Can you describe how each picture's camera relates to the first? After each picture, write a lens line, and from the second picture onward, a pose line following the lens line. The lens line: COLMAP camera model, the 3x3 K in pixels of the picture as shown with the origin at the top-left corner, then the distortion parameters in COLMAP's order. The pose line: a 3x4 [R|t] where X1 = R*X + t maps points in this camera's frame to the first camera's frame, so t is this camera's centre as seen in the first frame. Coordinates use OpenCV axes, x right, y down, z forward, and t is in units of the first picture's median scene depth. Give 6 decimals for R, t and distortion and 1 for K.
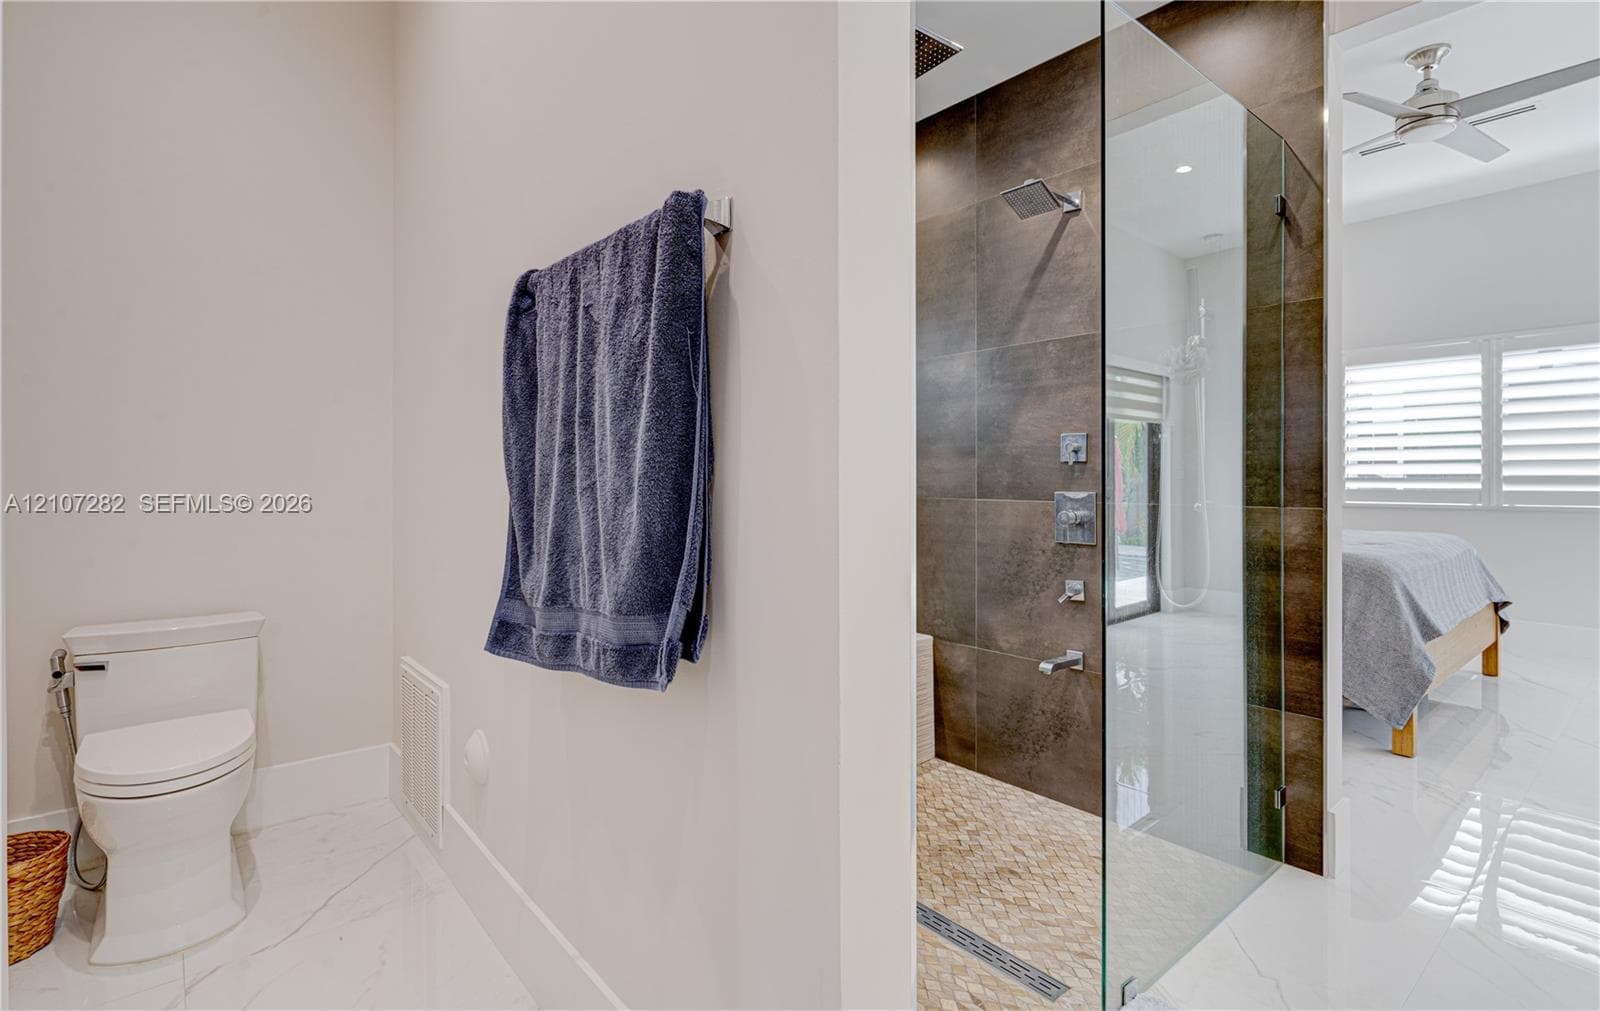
lens RADIAL K [[752.9, 0, 785.8], [0, 752.9, 474.9], [0, 0, 1]] dist [0.001887, -0.002606]
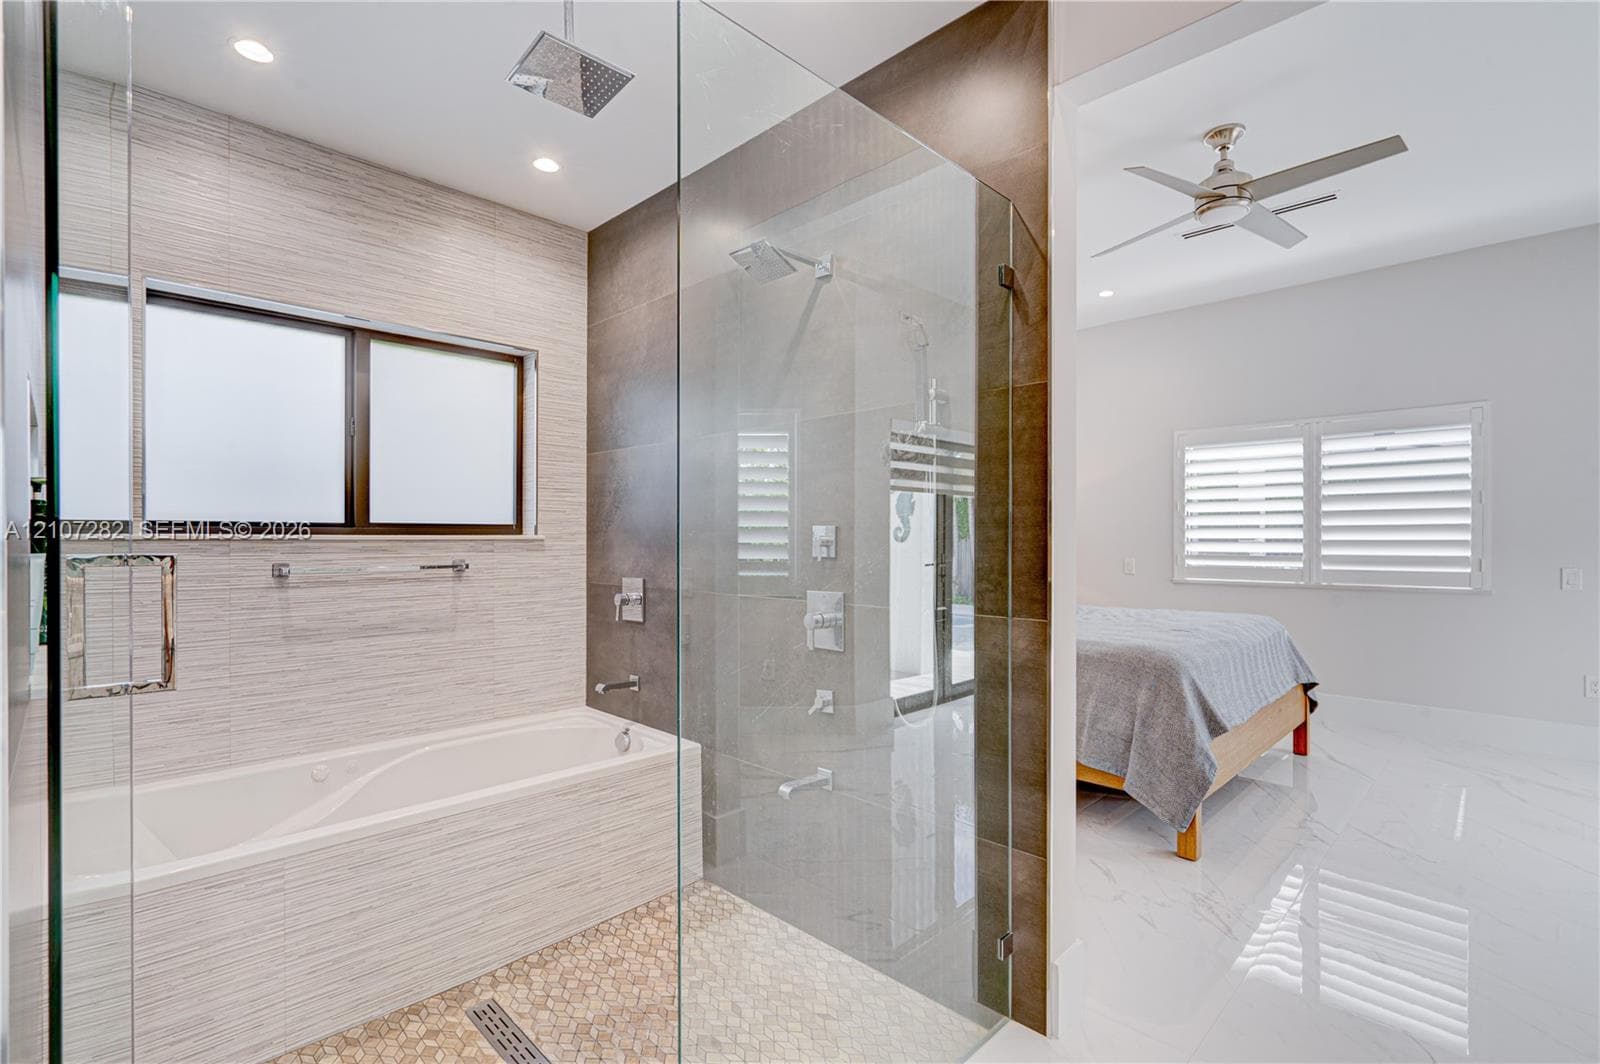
lens RADIAL K [[735.7, 0, 799.4], [0, 735.7, 536.8], [0, 0, 1]] dist [-0.001455, -0.000266]
pose [[0.994565, 0.004389, 0.104026, 0.229009], [-0.004340, 0.999990, -0.000701, -0.035473], [-0.104028, 0.000246, 0.994574, 0.117904]]
